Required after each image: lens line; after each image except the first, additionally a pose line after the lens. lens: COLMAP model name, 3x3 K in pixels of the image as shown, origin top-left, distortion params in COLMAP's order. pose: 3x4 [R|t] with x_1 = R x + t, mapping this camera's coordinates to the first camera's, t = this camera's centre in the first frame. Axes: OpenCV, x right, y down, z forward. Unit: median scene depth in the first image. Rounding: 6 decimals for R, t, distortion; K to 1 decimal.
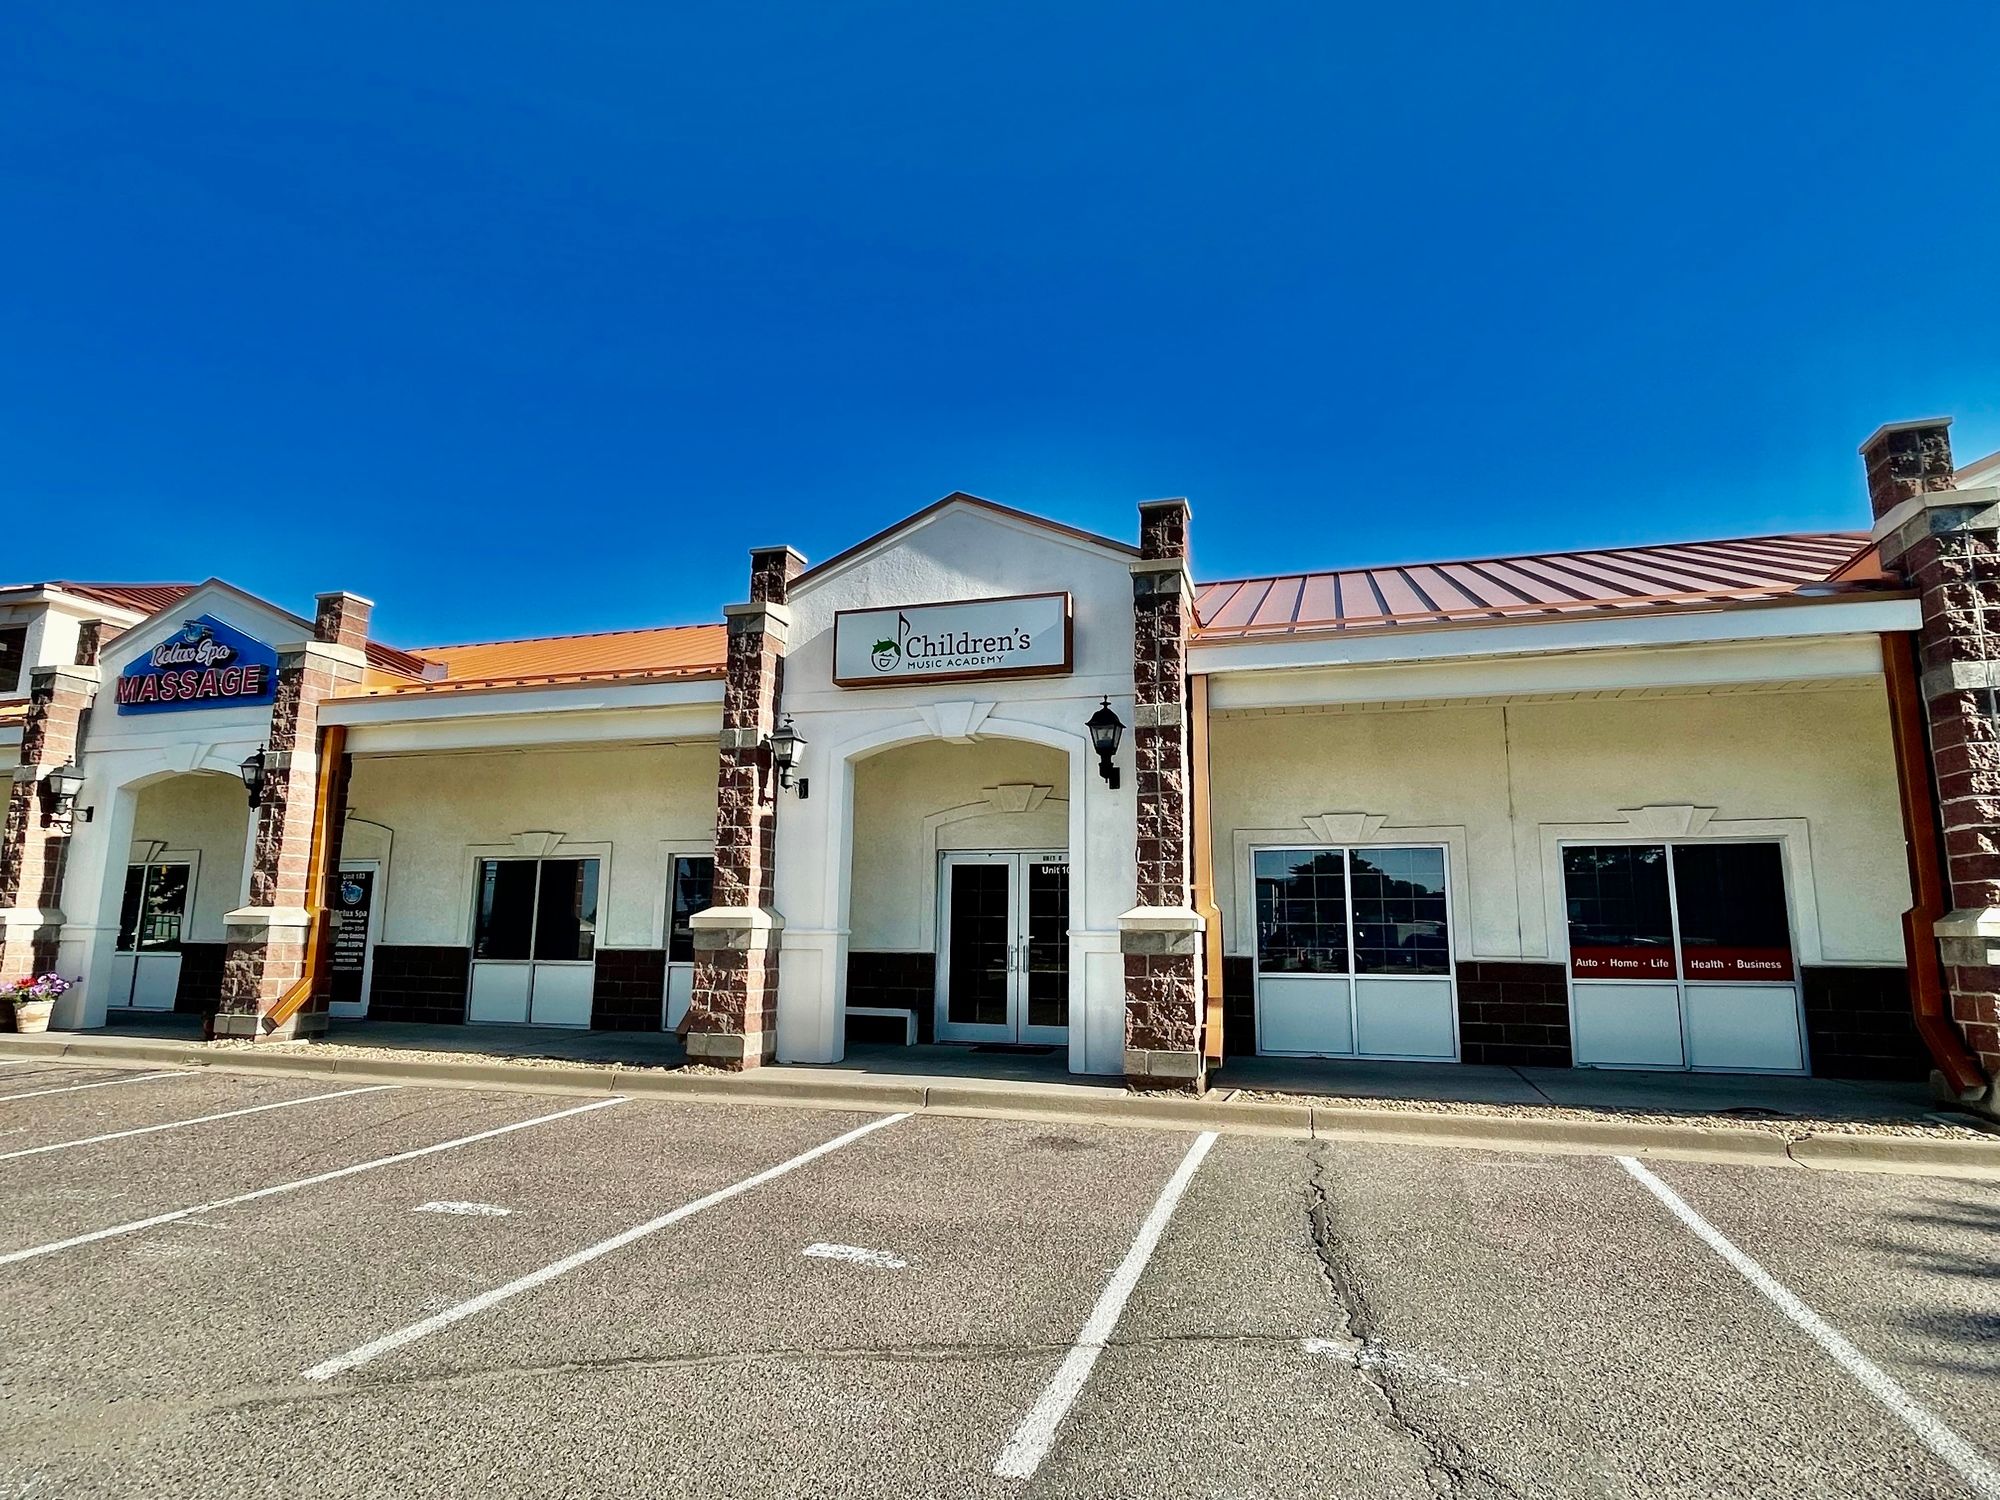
lens RADIAL K [[1081.0, 0, 1000.0], [0, 1081.0, 750.0], [0, 0, 1]] dist [-0.001920, 0.000370]
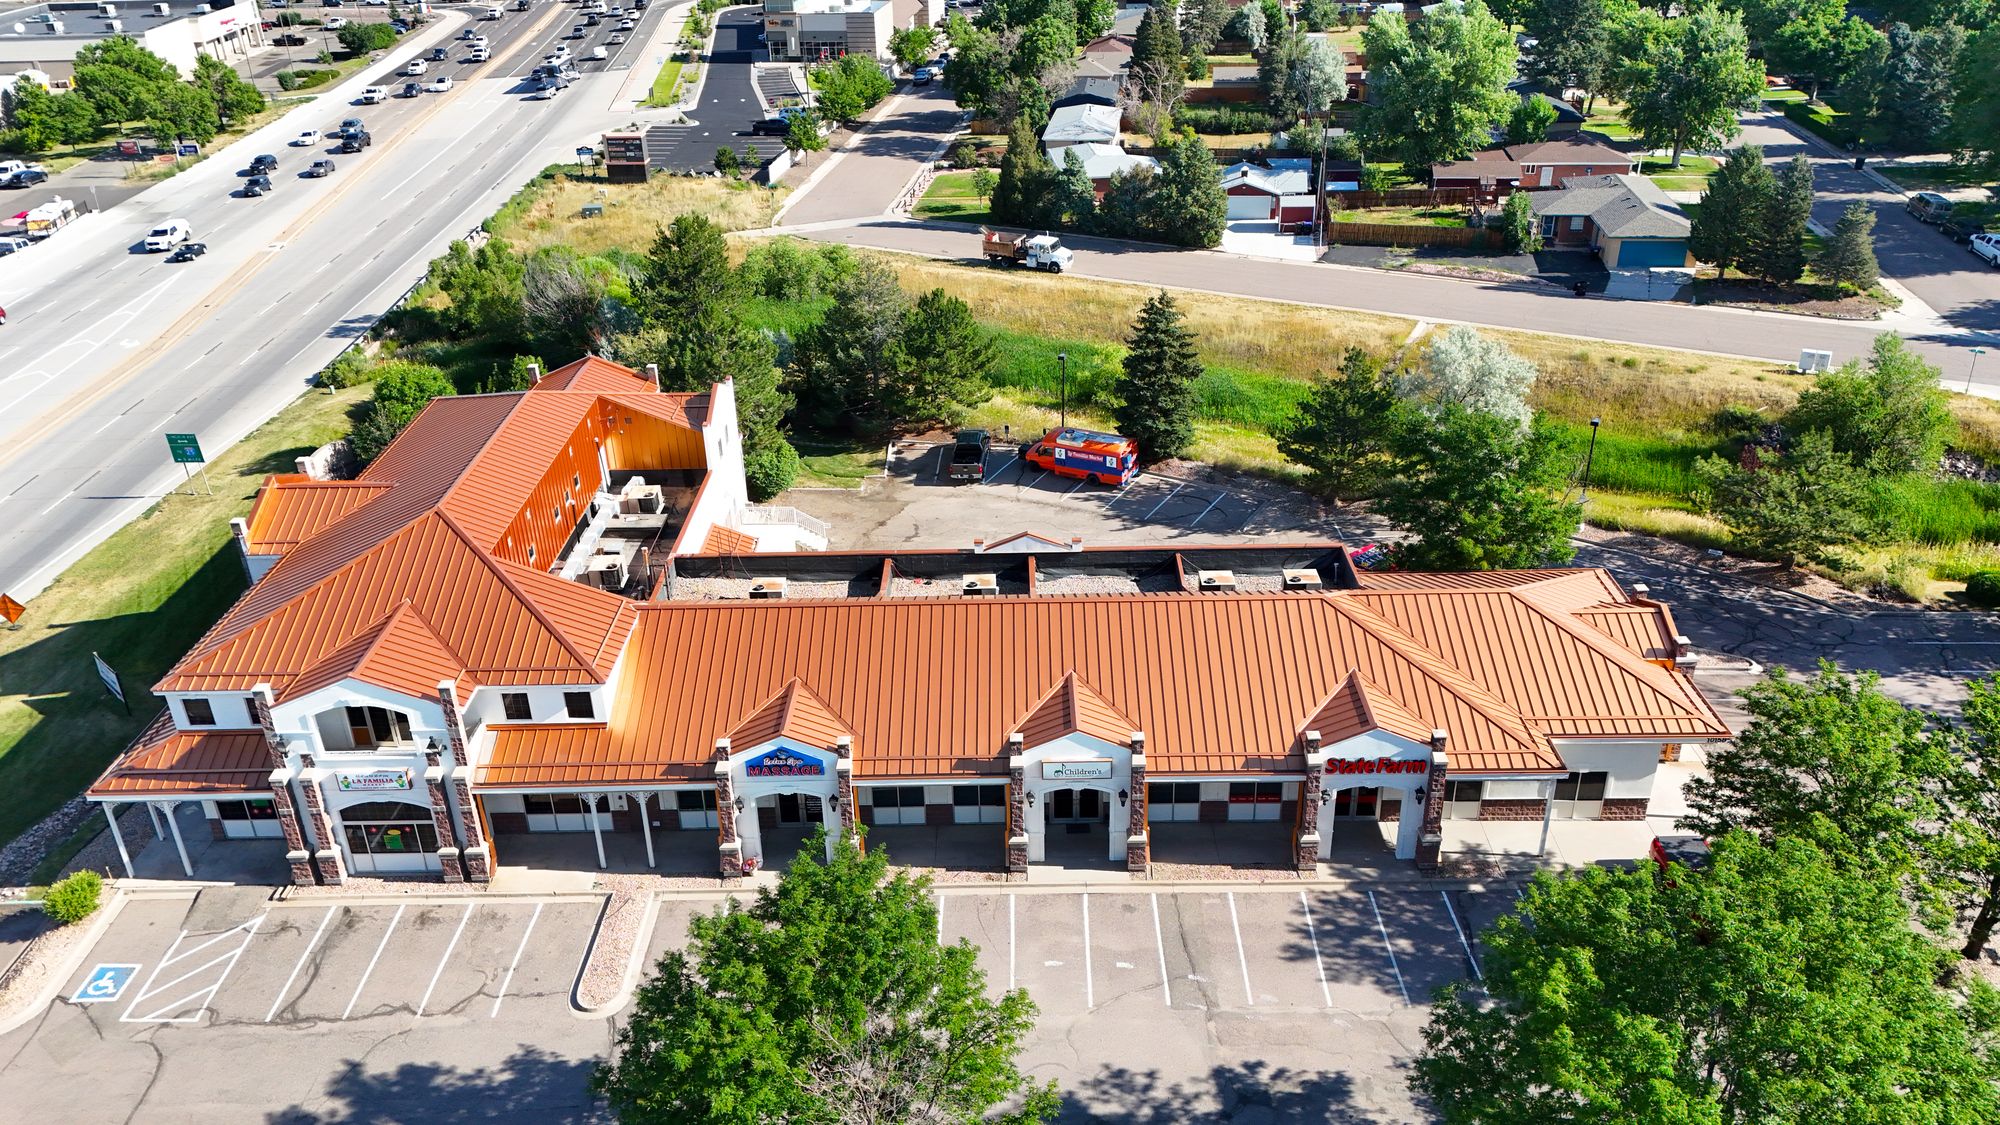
lens RADIAL K [[1461.5, 0, 1000.0], [0, 1461.5, 562.5], [0, 0, 1]] dist [0.075221, -0.087502]
pose [[0.958642, -0.164777, 0.232065, -1.297703], [-0.012535, 0.790131, 0.612809, -3.598682], [-0.284339, -0.590374, 0.755388, -2.158759]]
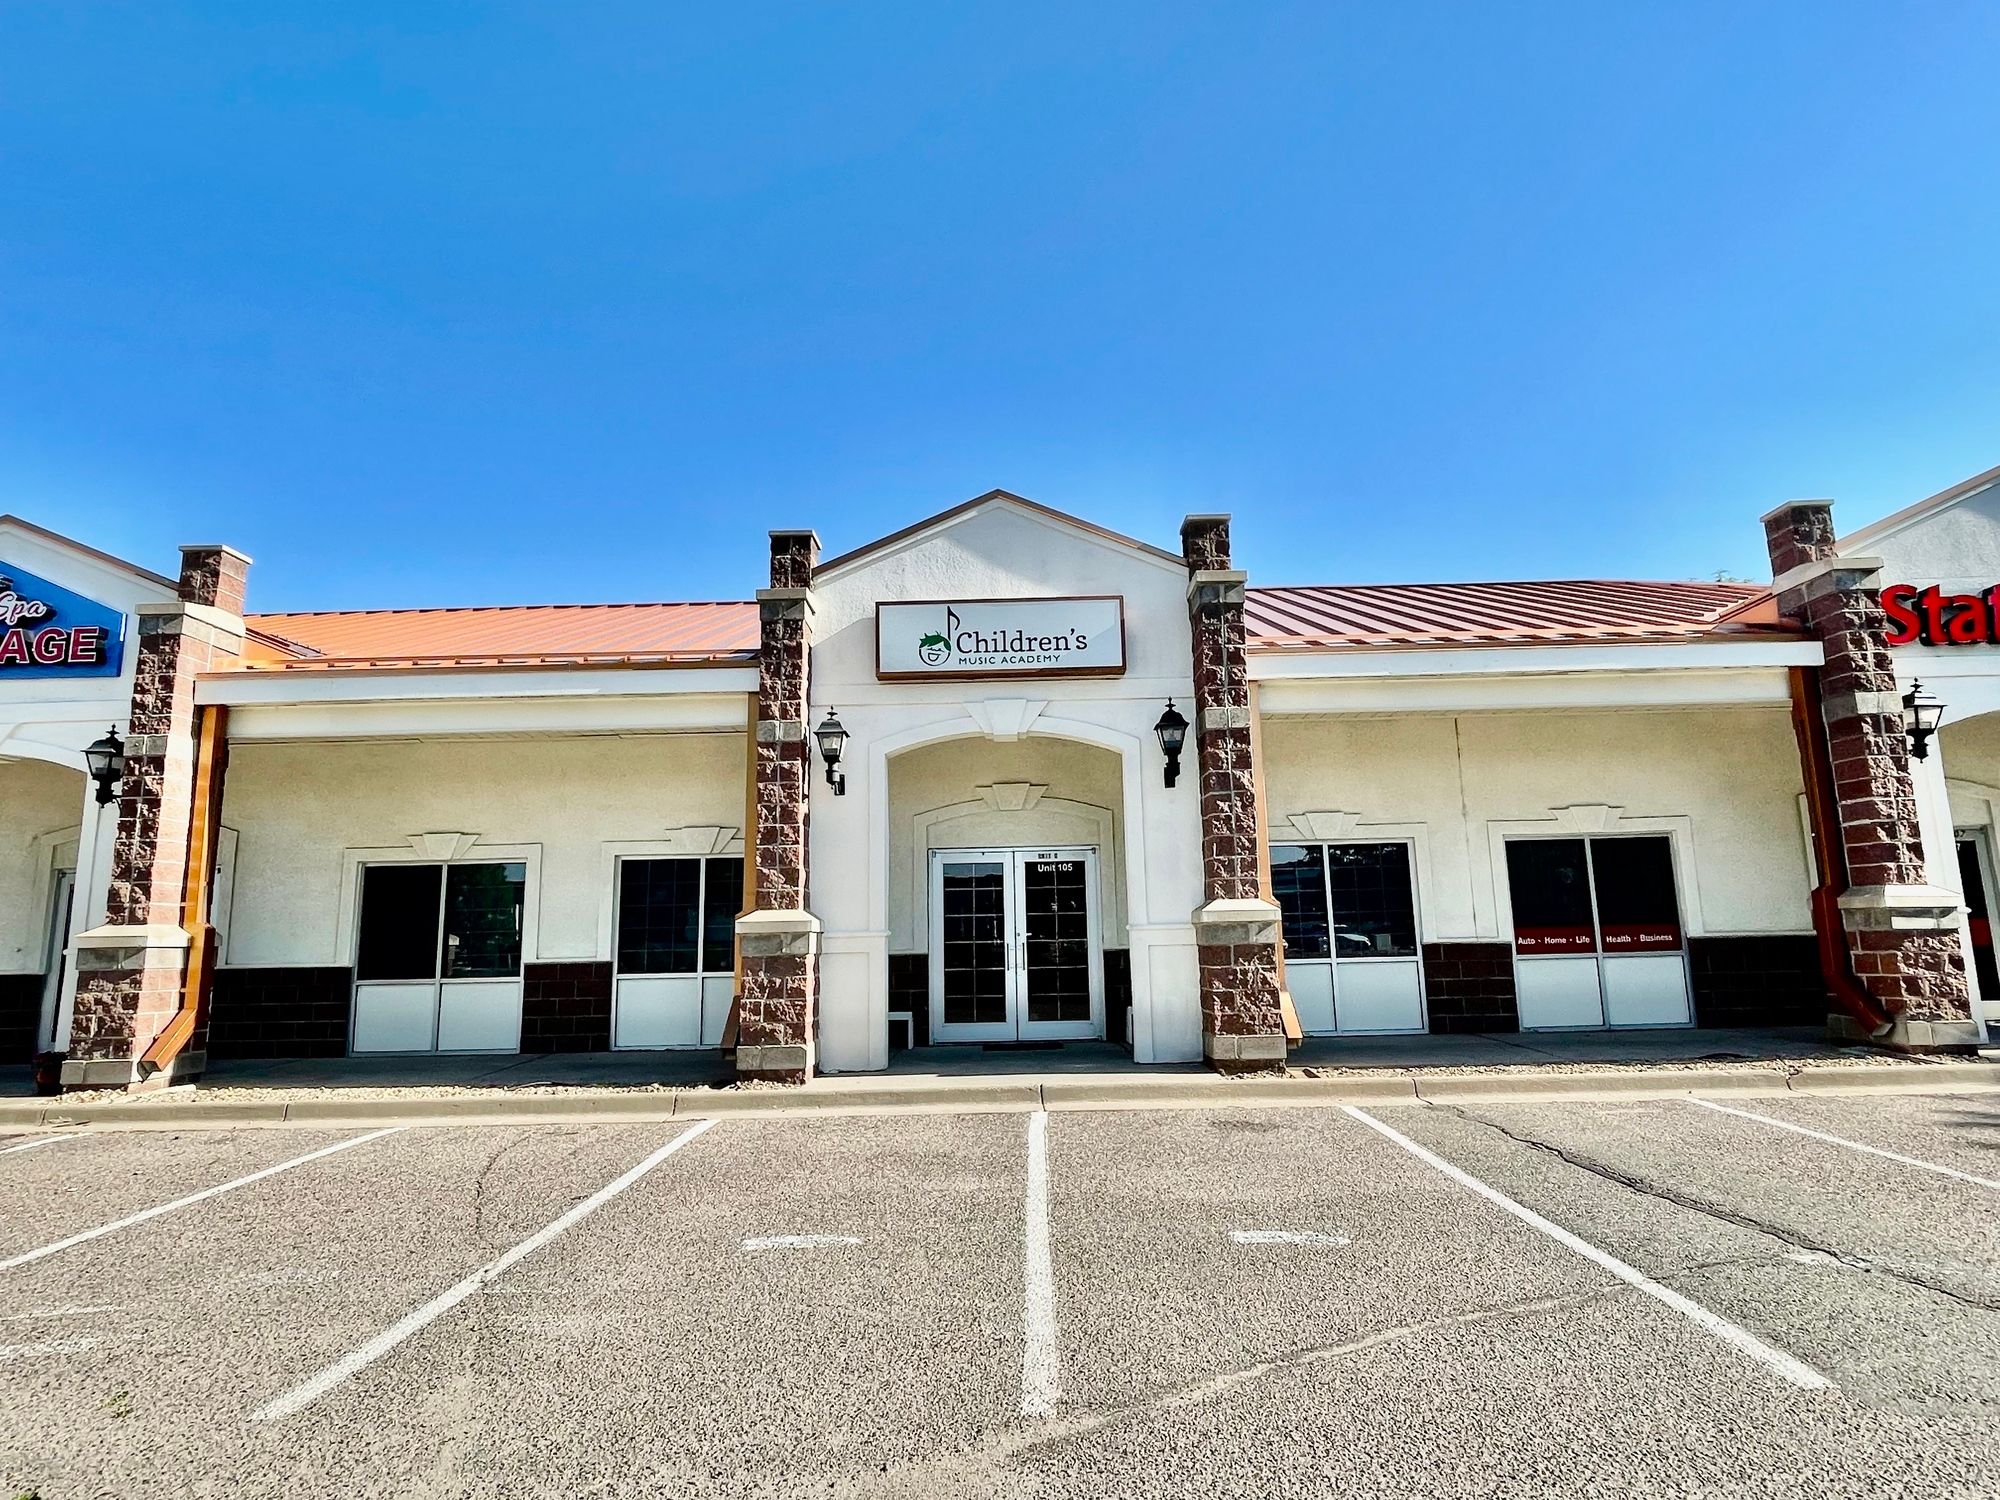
lens RADIAL K [[1079.7, 0, 1000.0], [0, 1079.7, 750.0], [0, 0, 1]] dist [-0.002727, -0.000283]
pose [[0.960489, 0.017710, 0.277753, -0.324646], [-0.016870, 0.999843, -0.005412, 0.007692], [-0.277806, 0.000512, 0.960637, 0.044837]]
